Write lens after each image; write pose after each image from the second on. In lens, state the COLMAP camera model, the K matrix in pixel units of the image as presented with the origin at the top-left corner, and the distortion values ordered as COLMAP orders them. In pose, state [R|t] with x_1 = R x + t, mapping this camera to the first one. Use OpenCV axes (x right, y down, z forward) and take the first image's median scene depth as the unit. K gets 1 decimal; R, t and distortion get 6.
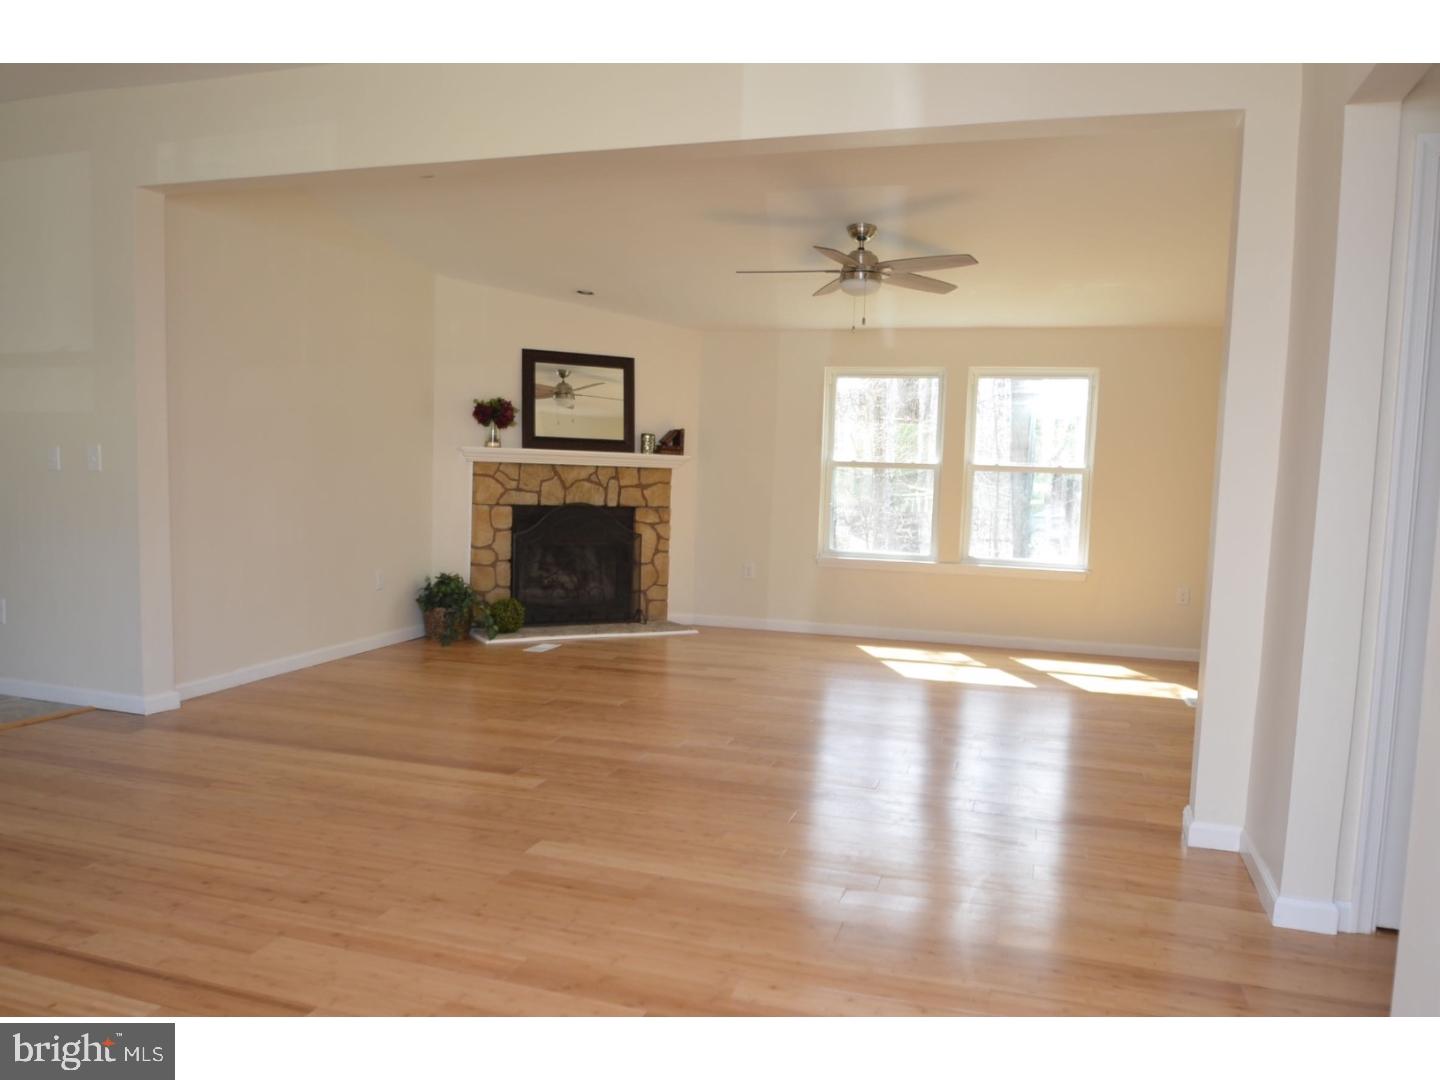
lens RADIAL K [[1051.0, 0, 719.9], [0, 1051.0, 564.3], [0, 0, 1]] dist [-0.046050, 0.001659]
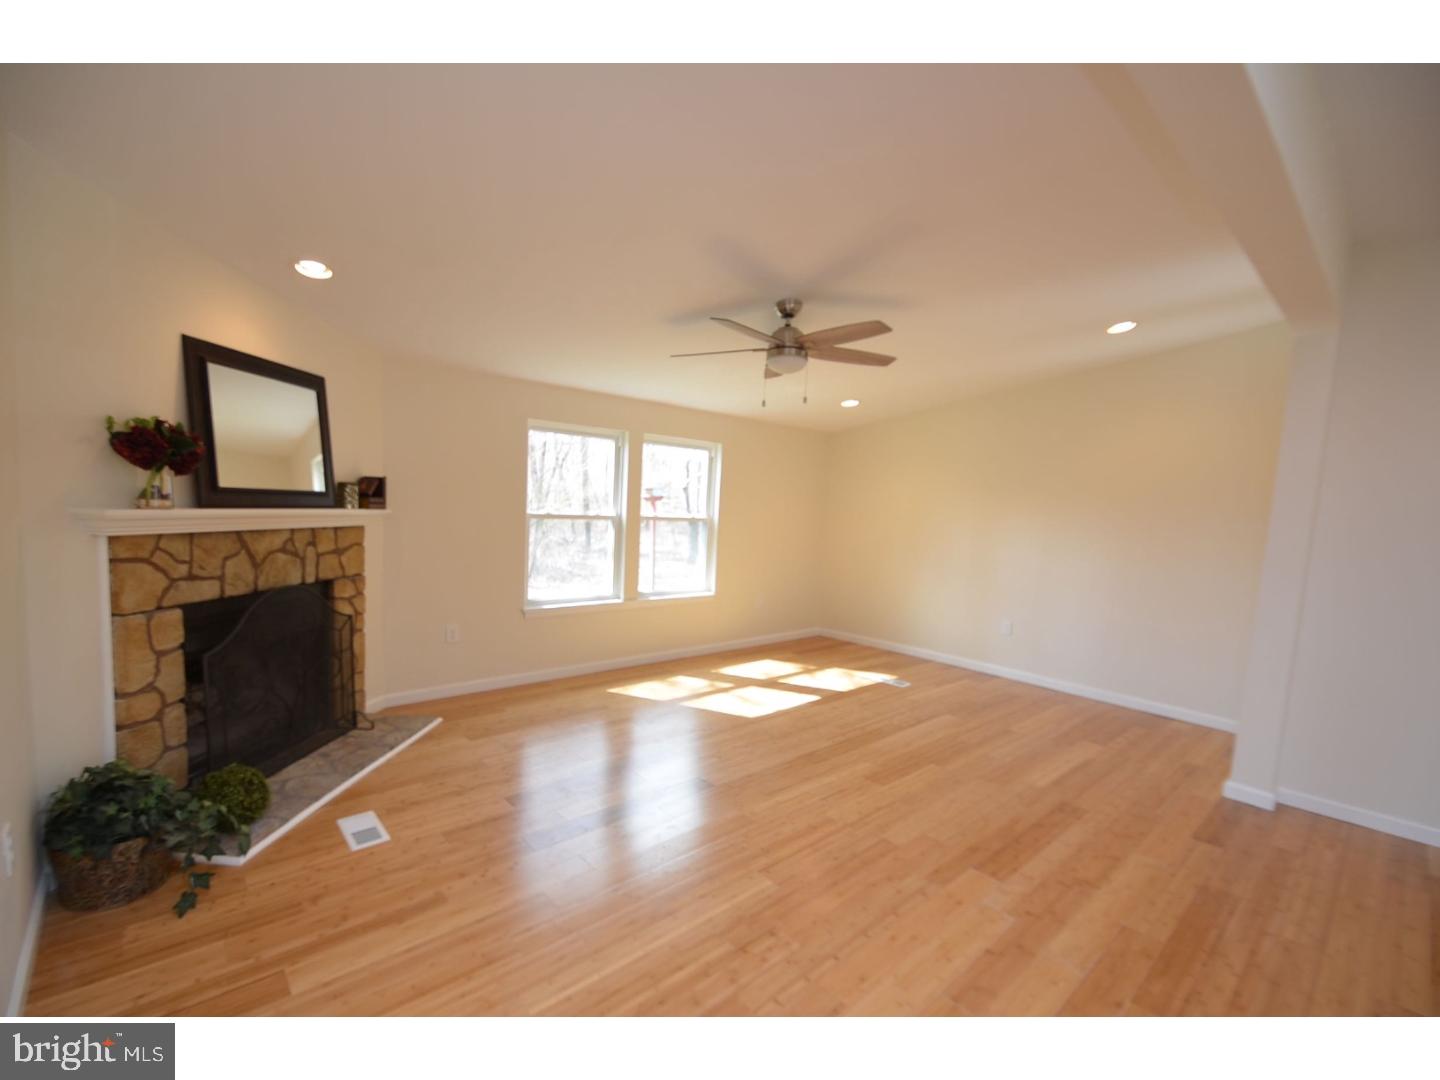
lens RADIAL K [[625.8, 0, 712.4], [0, 625.8, 565.7], [0, 0, 1]] dist [0.000197, -0.000329]
pose [[0.524184, -0.089399, 0.846899, -0.332686], [0.045343, 0.995994, 0.077073, -0.090995], [-0.850397, -0.001999, 0.526138, 0.560937]]
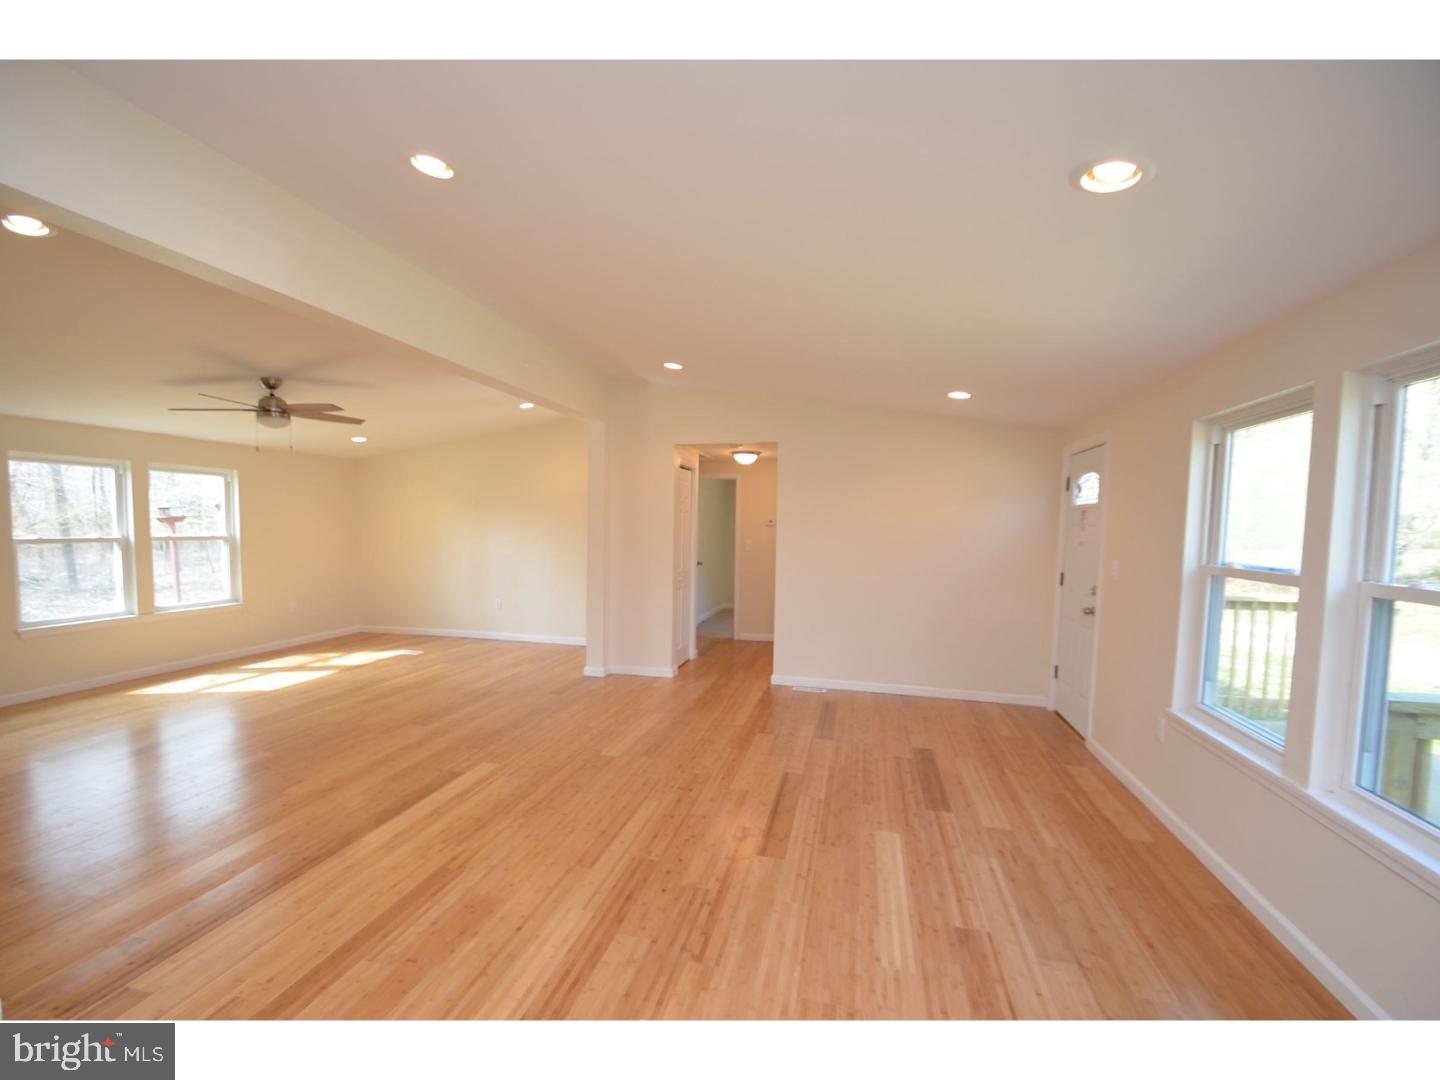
lens RADIAL K [[643.3, 0, 675.6], [0, 643.3, 557.7], [0, 0, 1]] dist [-0.000834, -0.000388]
pose [[-0.012523, -0.083315, 0.996445, -0.577838], [0.084878, 0.992838, 0.084080, -0.082204], [-0.996313, 0.085629, -0.005362, 0.359687]]
